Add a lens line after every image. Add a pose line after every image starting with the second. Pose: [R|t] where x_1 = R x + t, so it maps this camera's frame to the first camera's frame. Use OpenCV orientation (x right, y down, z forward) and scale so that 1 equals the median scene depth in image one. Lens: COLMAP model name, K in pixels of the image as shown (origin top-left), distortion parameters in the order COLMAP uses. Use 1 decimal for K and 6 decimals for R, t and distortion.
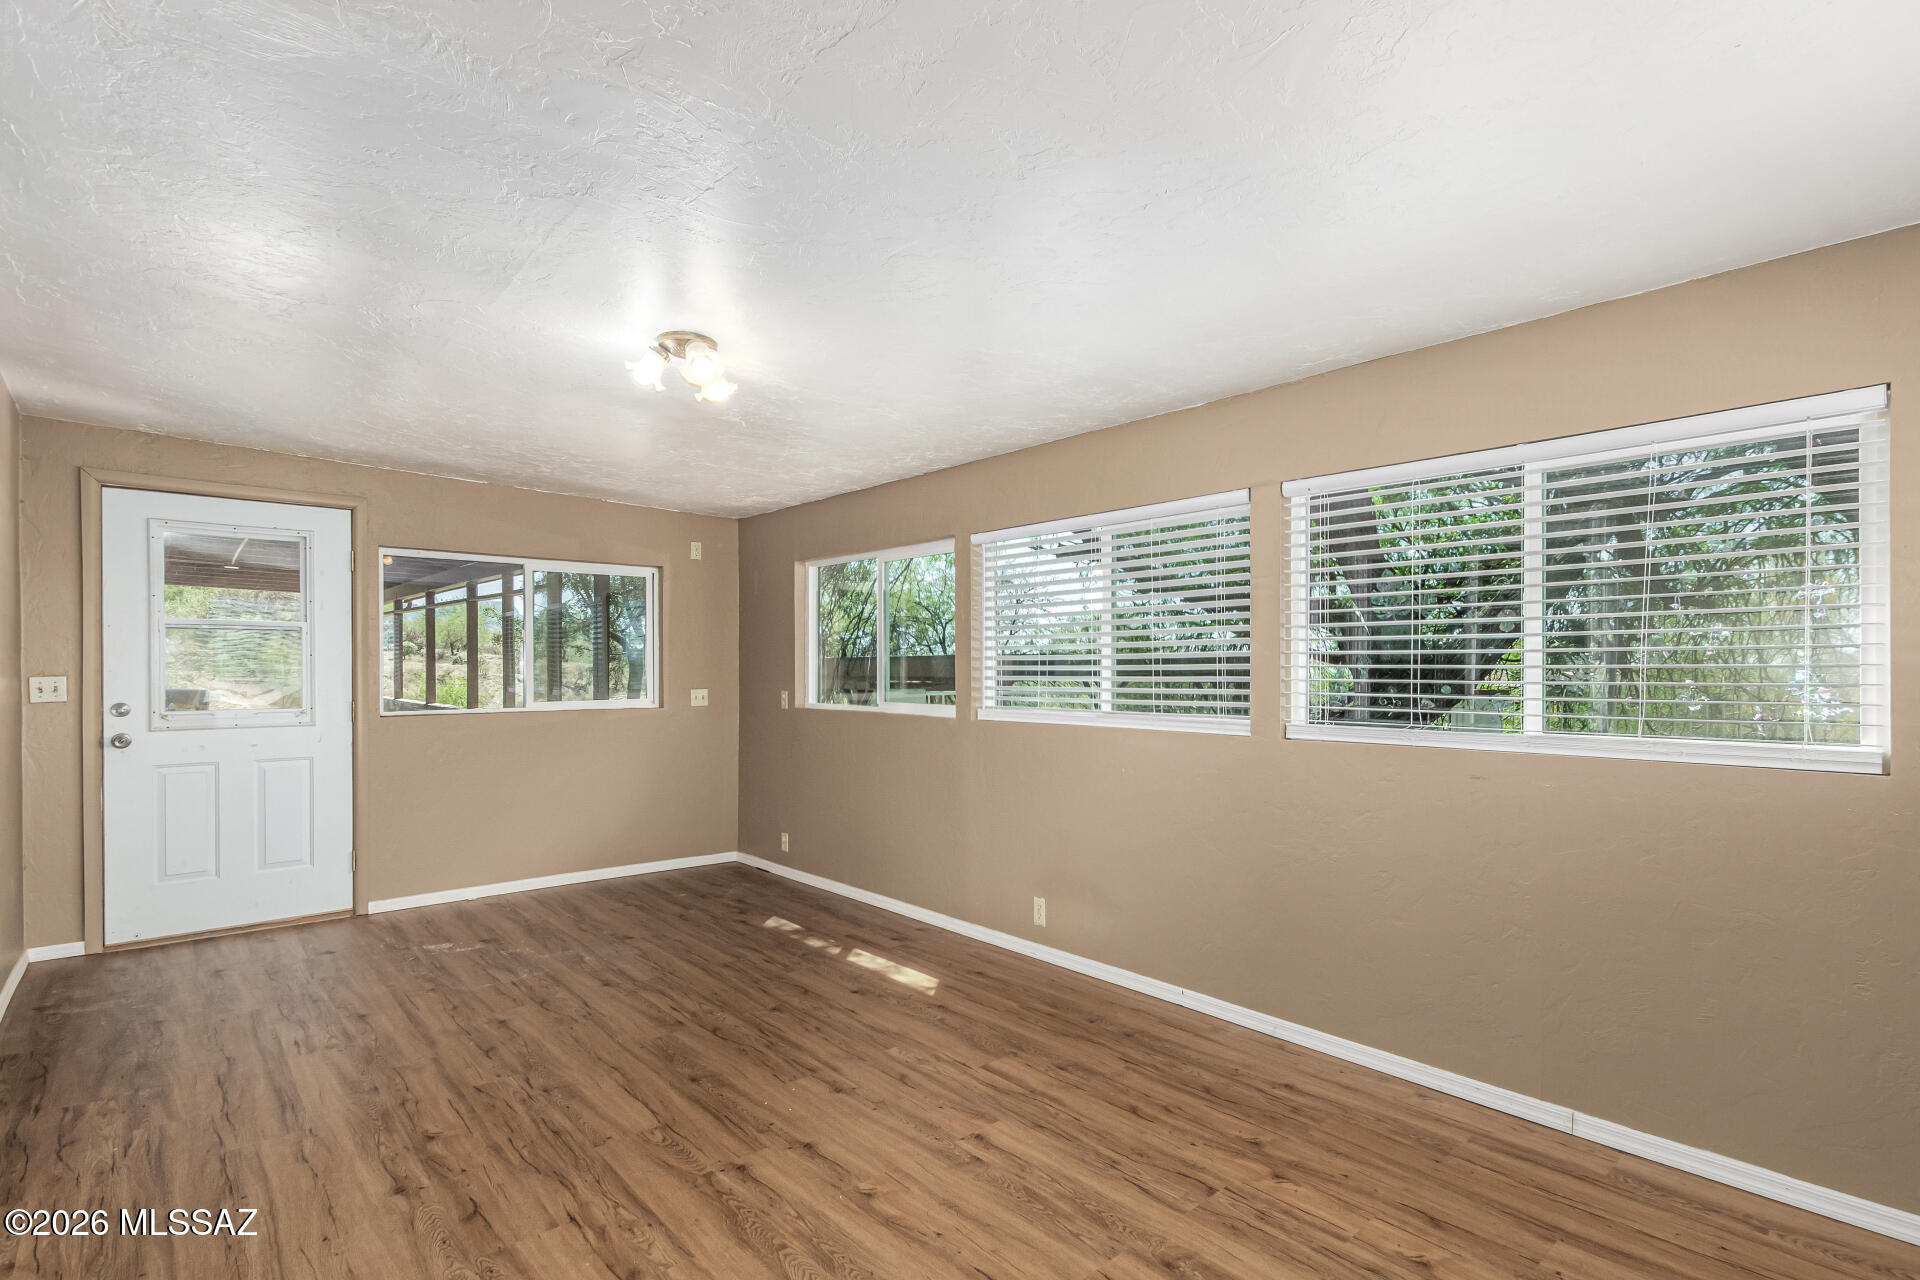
lens RADIAL K [[921.2, 0, 992.3], [0, 921.2, 670.7], [0, 0, 1]] dist [0.004678, -0.000071]
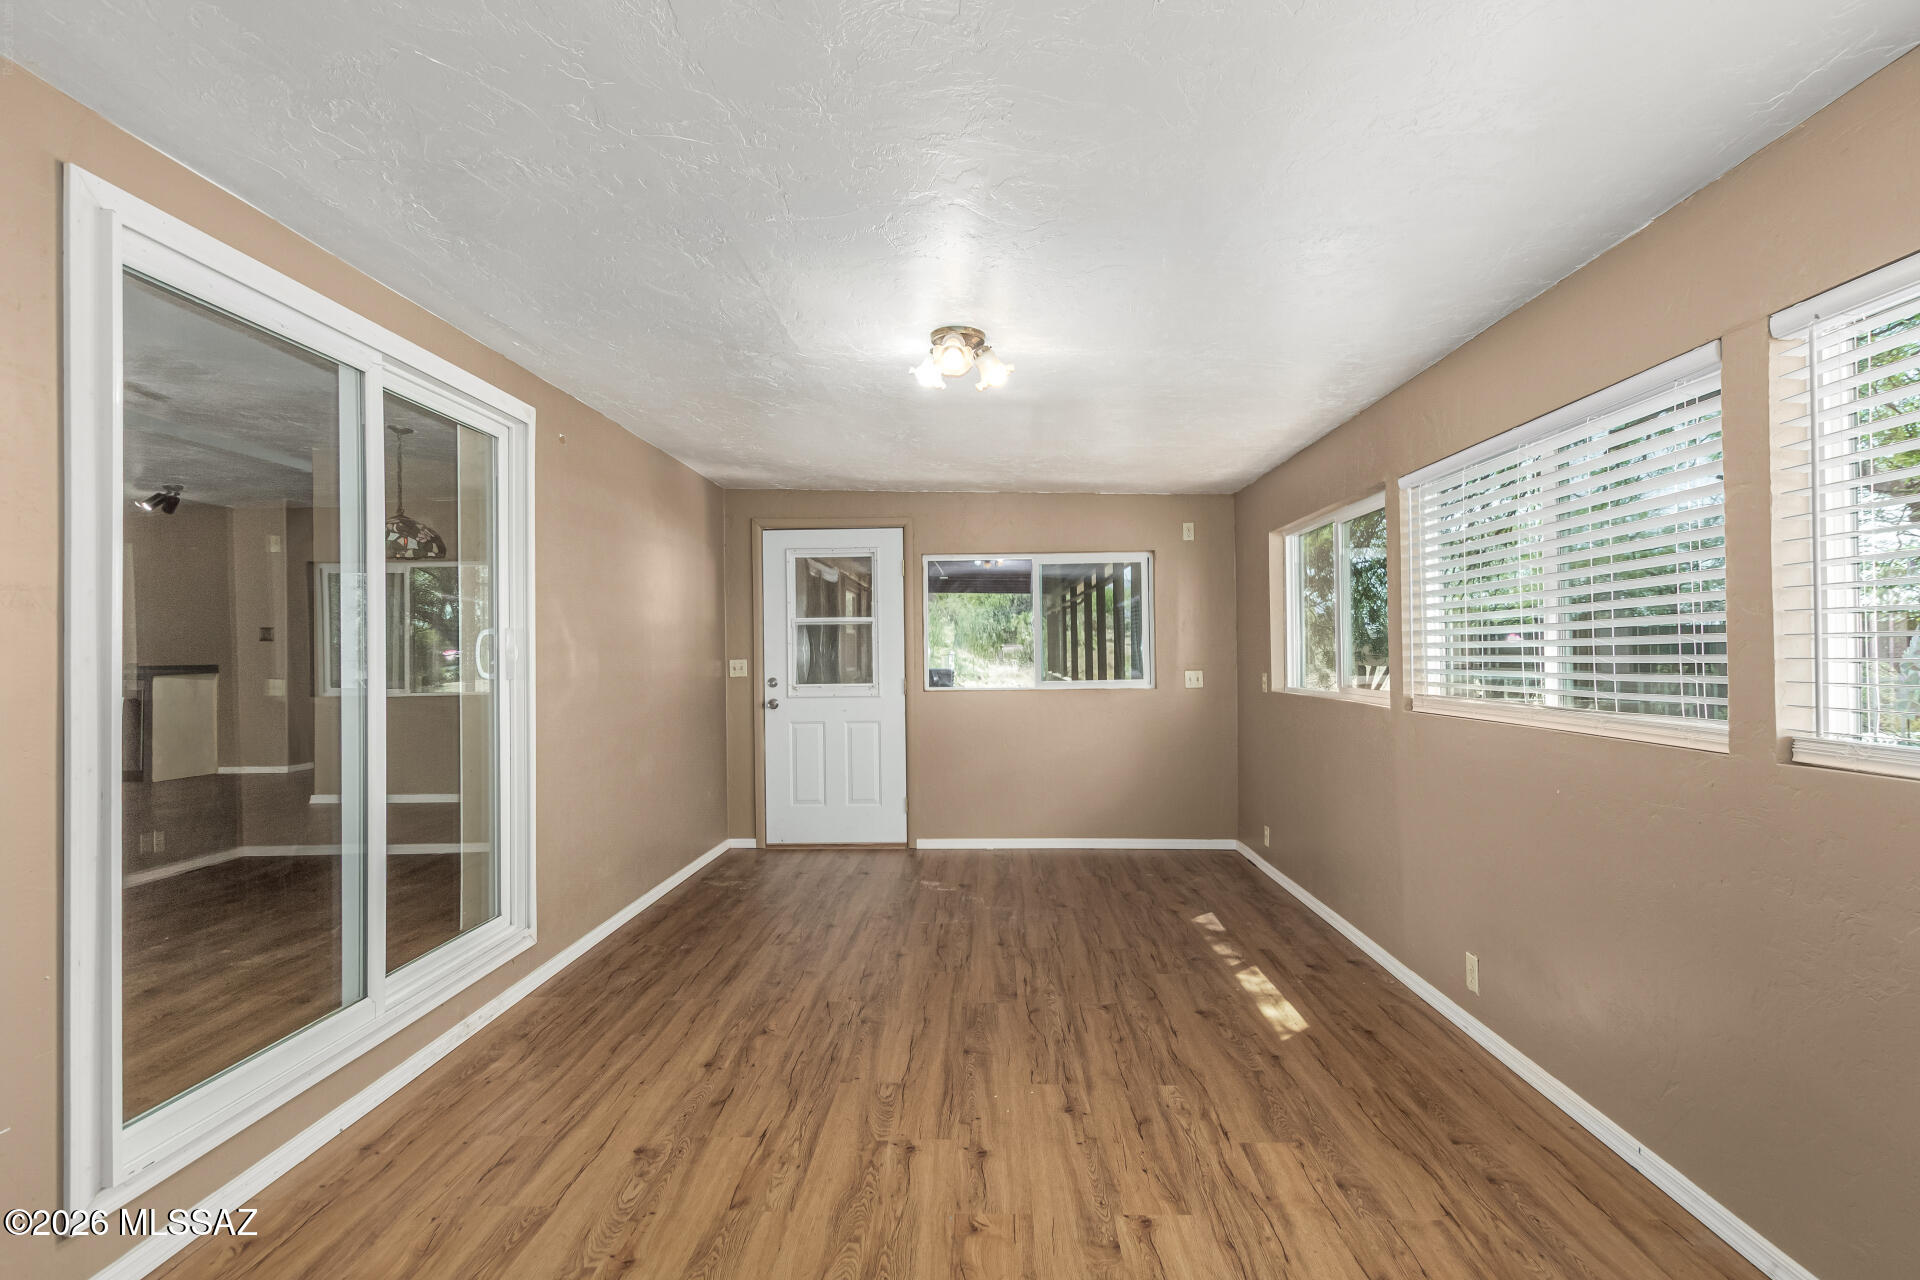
lens RADIAL K [[902.4, 0, 976.1], [0, 902.4, 646.7], [0, 0, 1]] dist [0.014465, -0.008630]
pose [[0.722862, -0.012766, -0.690875, 0.348730], [0.008122, 0.999917, -0.009980, 0.003736], [0.690945, 0.001603, 0.722906, 0.254468]]
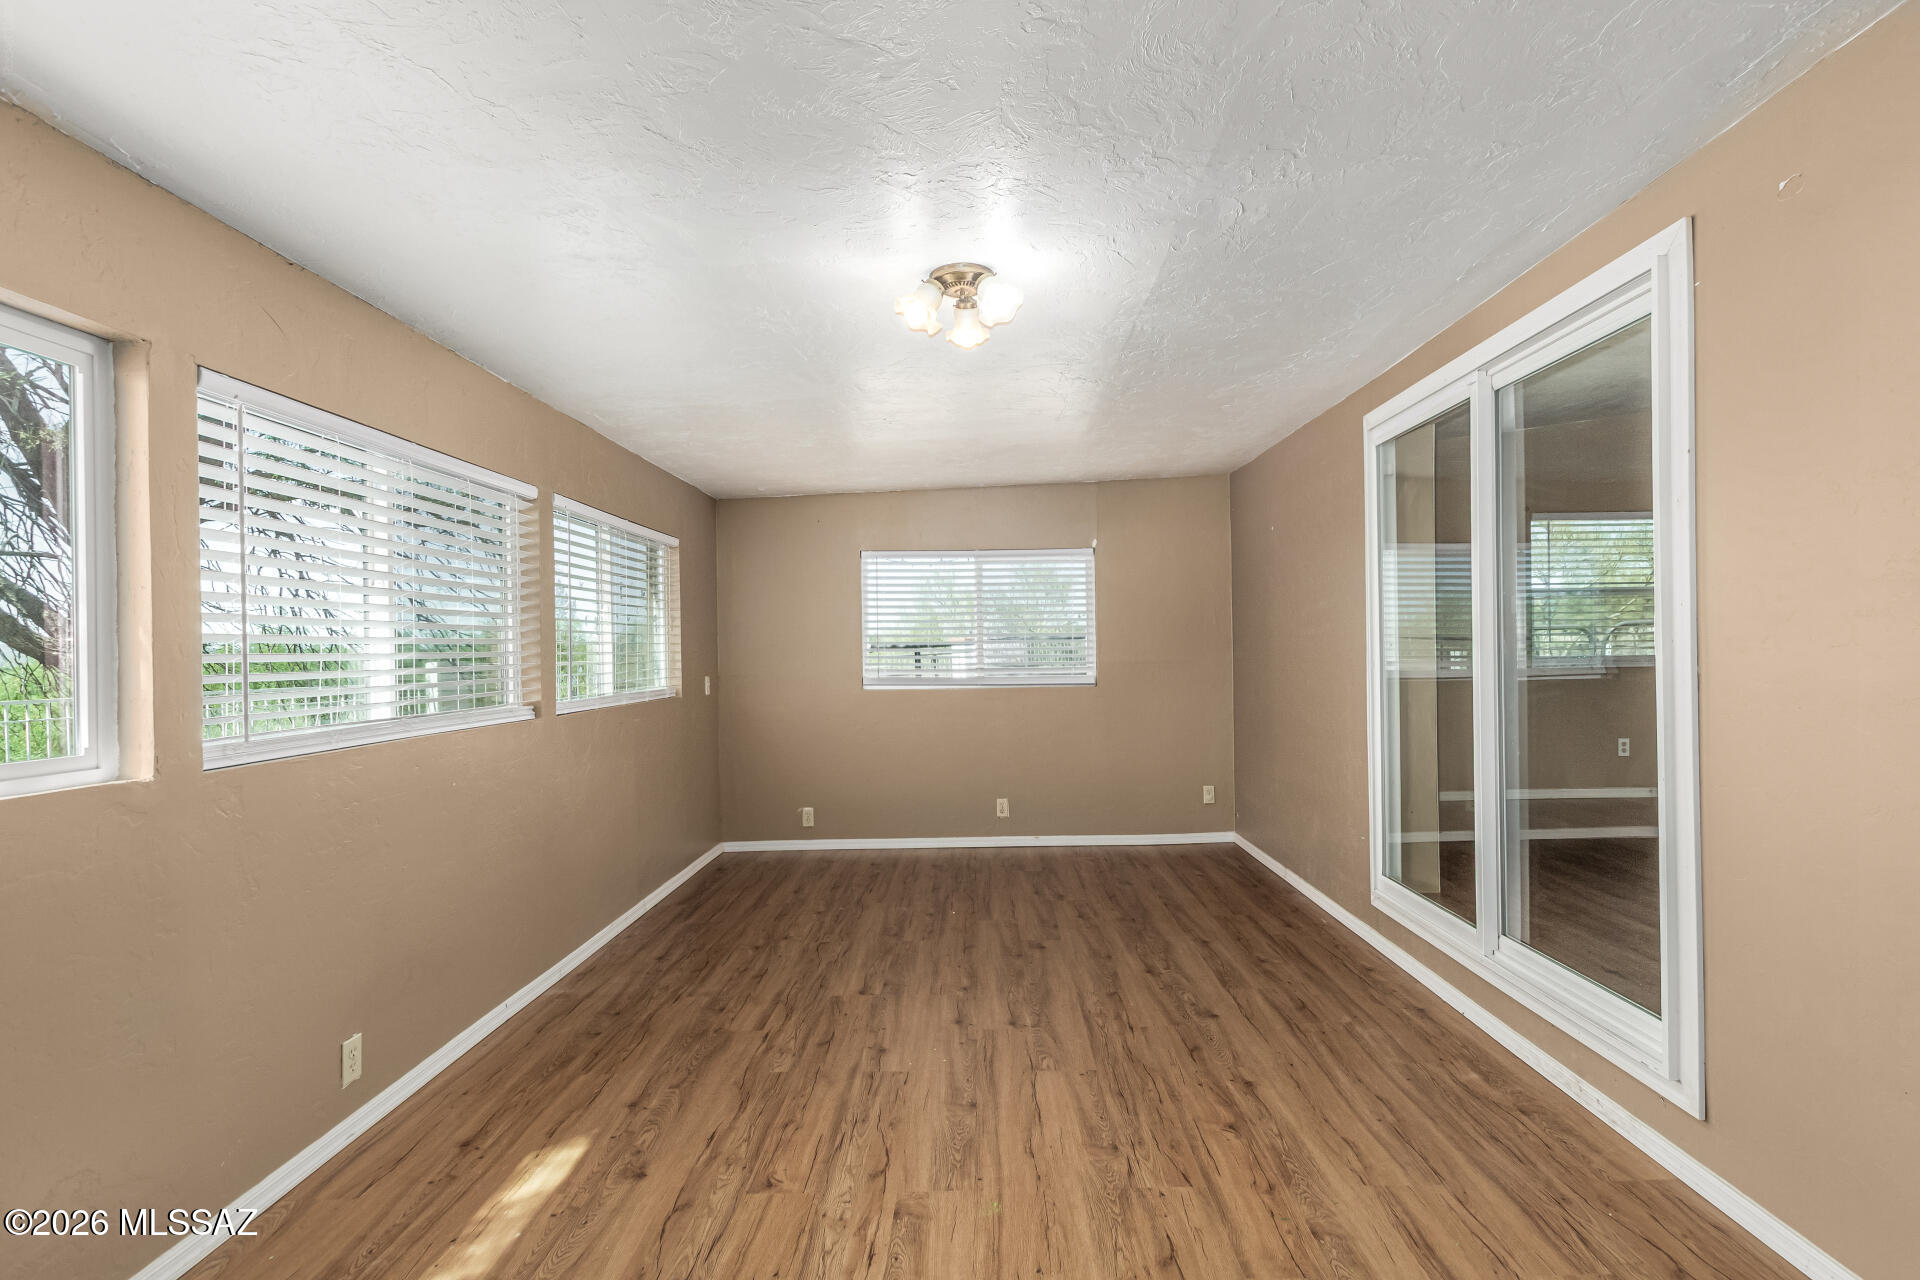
lens RADIAL K [[902.4, 0, 976.1], [0, 902.4, 646.7], [0, 0, 1]] dist [0.014465, -0.008630]
pose [[-0.730200, 0.013629, 0.683097, -0.848302], [0.018446, 0.999830, -0.000230, -0.002407], [-0.682984, 0.012433, -0.730327, 1.486282]]
